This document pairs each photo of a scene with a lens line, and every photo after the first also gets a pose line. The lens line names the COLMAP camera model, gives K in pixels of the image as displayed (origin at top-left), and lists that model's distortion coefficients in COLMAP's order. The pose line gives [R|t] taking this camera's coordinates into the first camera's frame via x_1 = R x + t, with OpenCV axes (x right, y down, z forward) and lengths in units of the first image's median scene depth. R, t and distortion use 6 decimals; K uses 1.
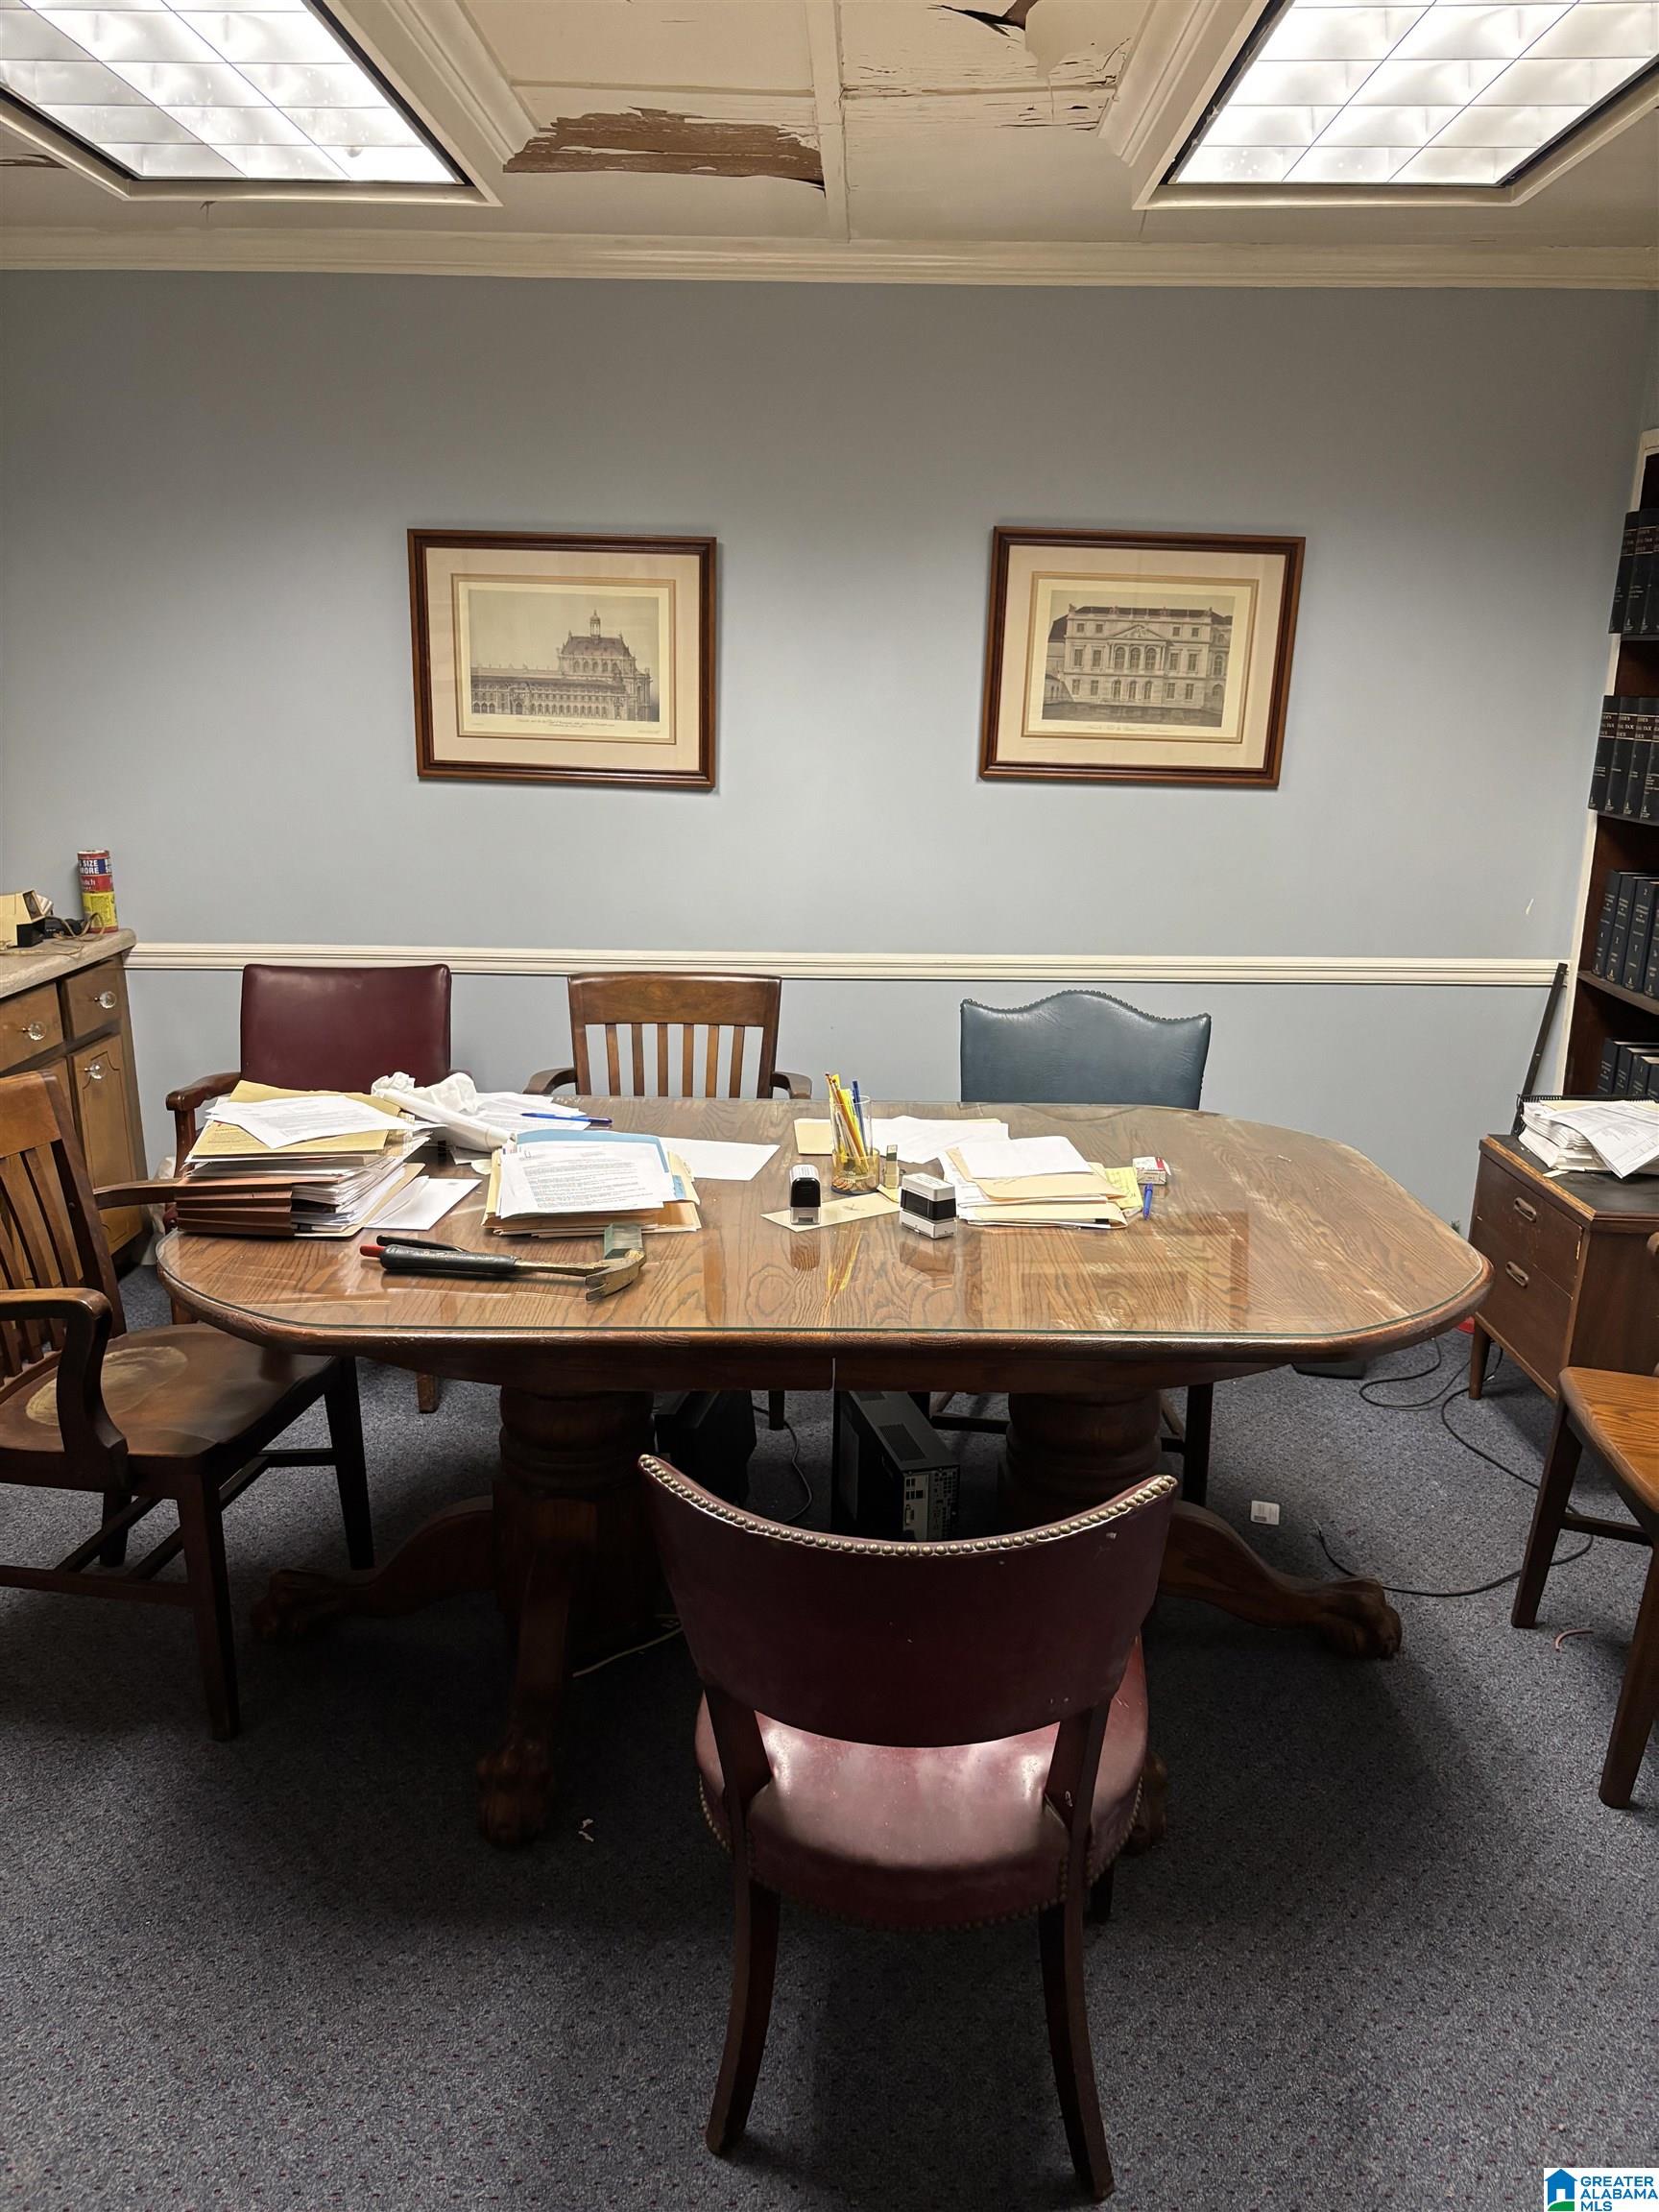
lens RADIAL K [[1655.9, 0, 840.1], [0, 1655.9, 1107.4], [0, 0, 1]] dist [0.011562, -0.033704]
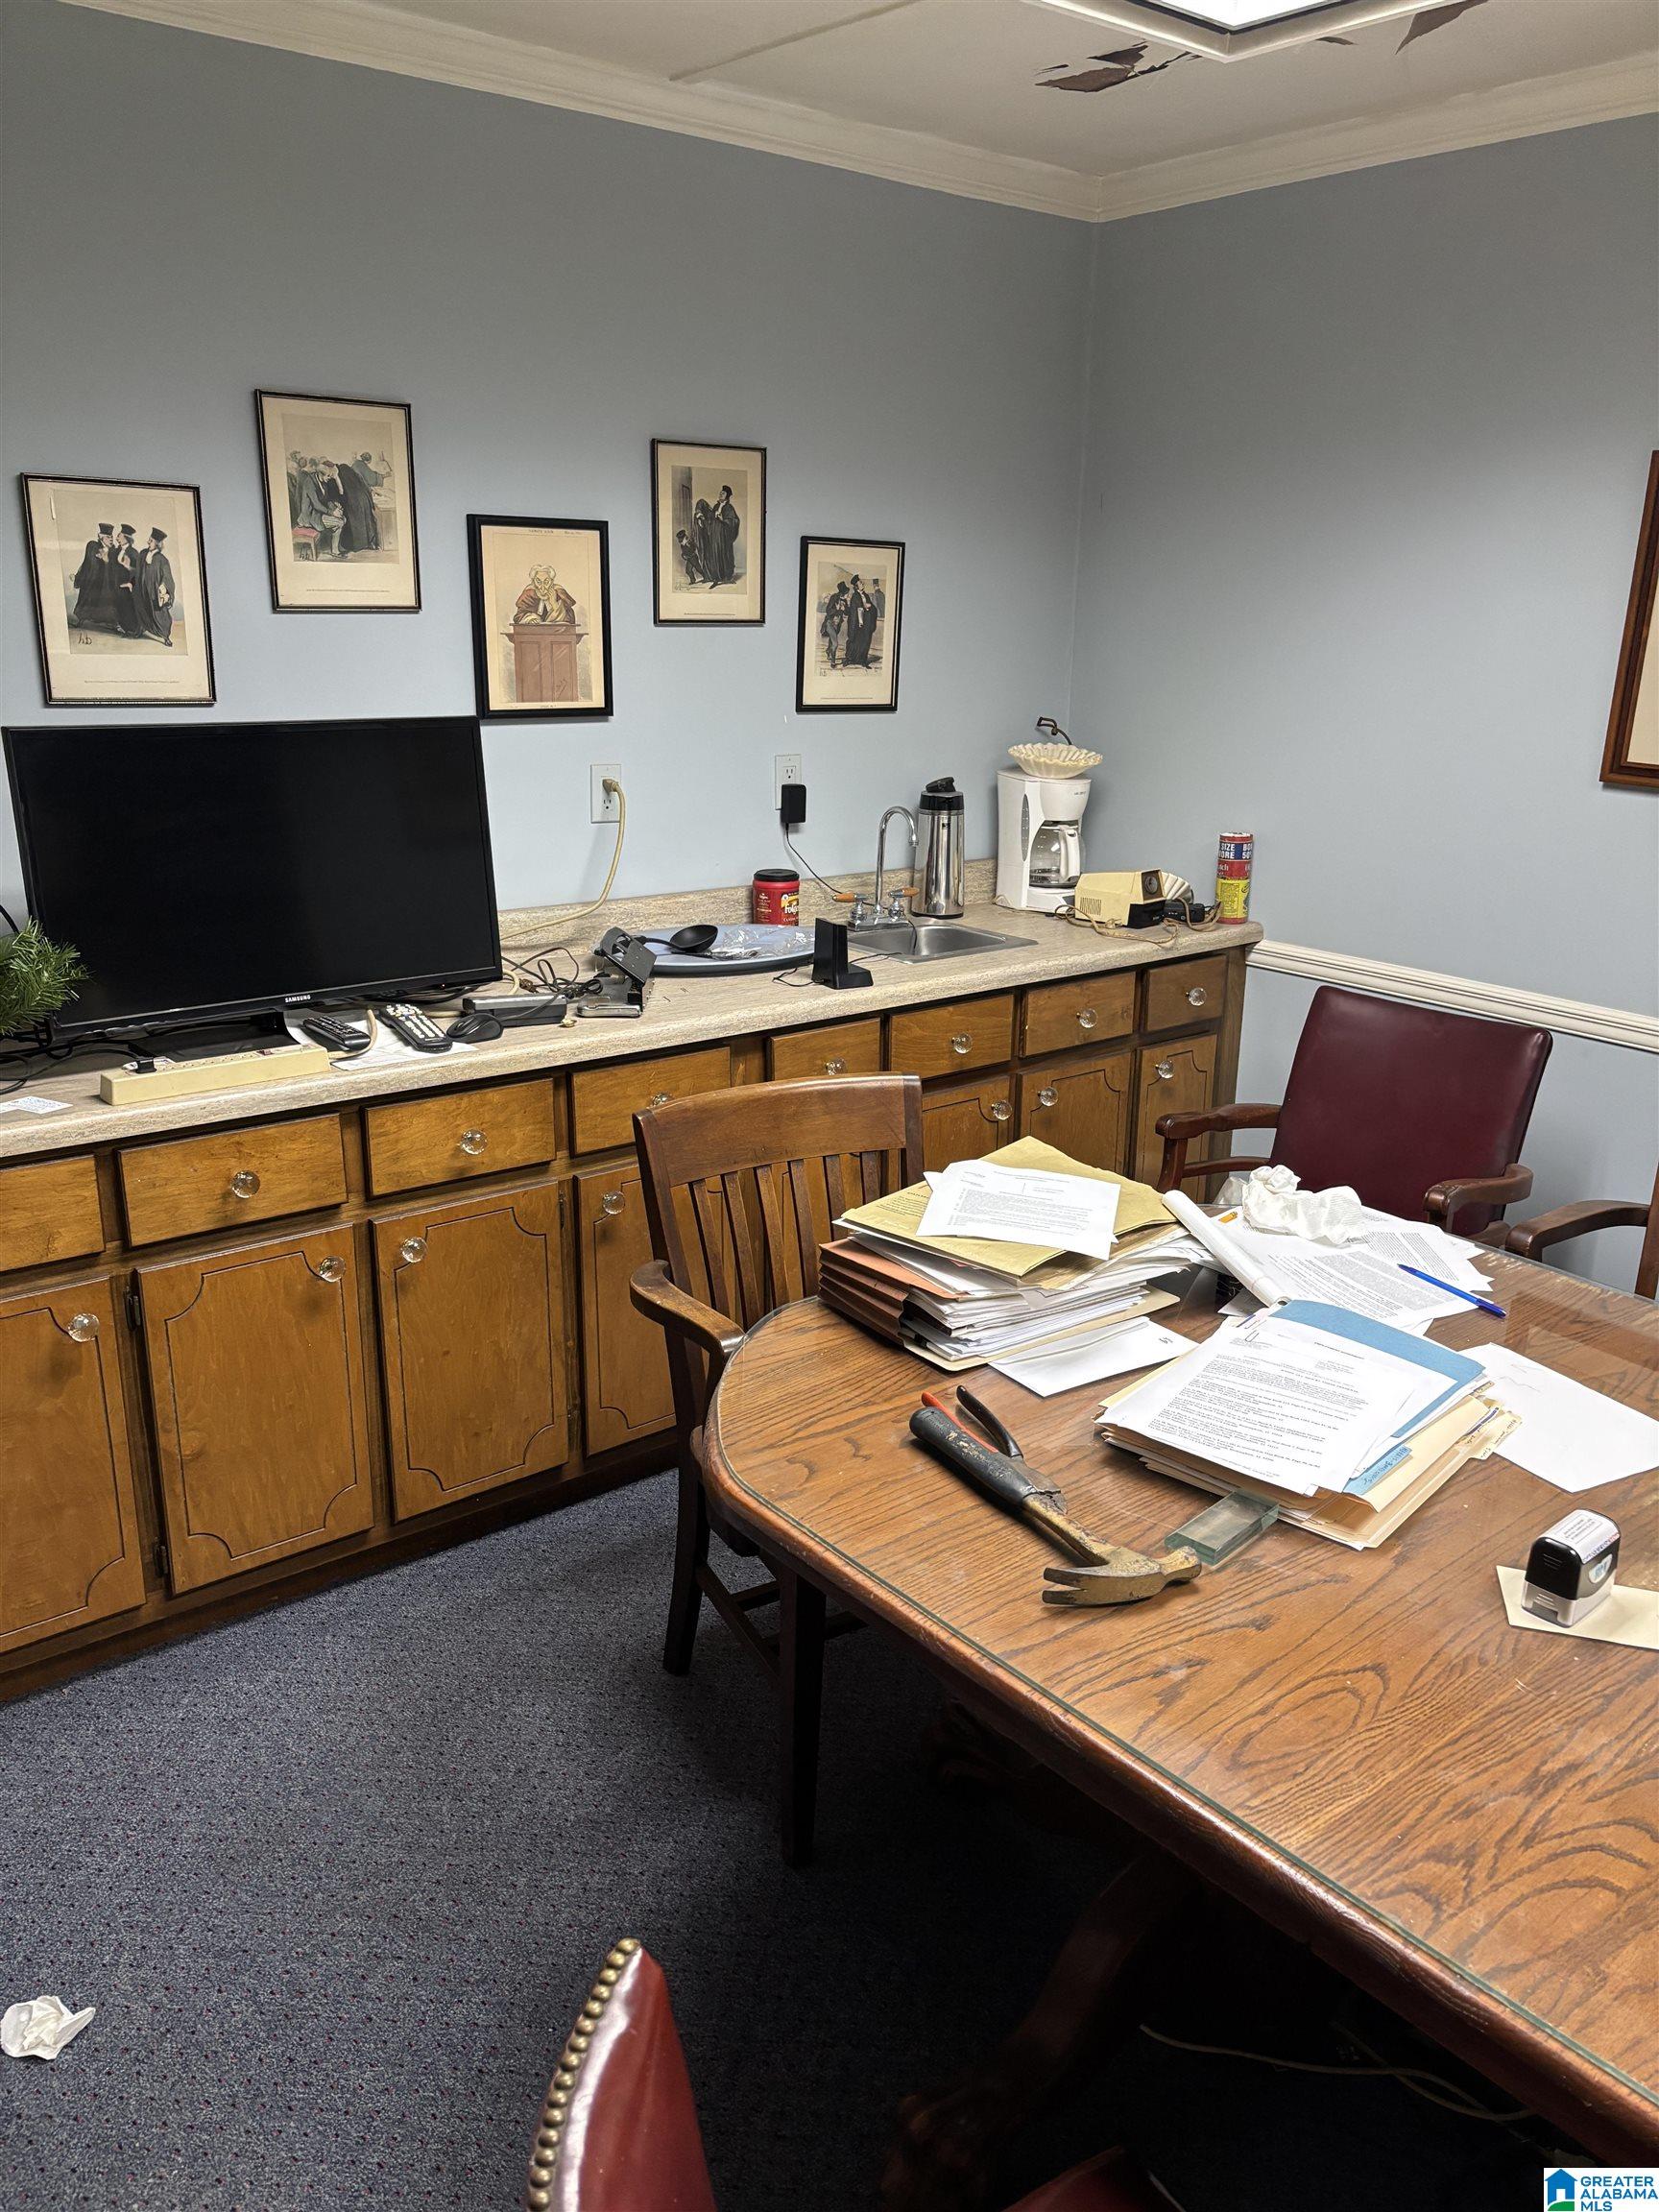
lens RADIAL K [[1655.9, 0, 823.9], [0, 1655.9, 1112.6], [0, 0, 1]] dist [0.011562, -0.033704]
pose [[0.630590, 0.224580, -0.742913, 0.164223], [-0.207270, 0.971183, 0.117654, -0.090730], [0.747927, 0.079792, 0.658967, 0.331441]]
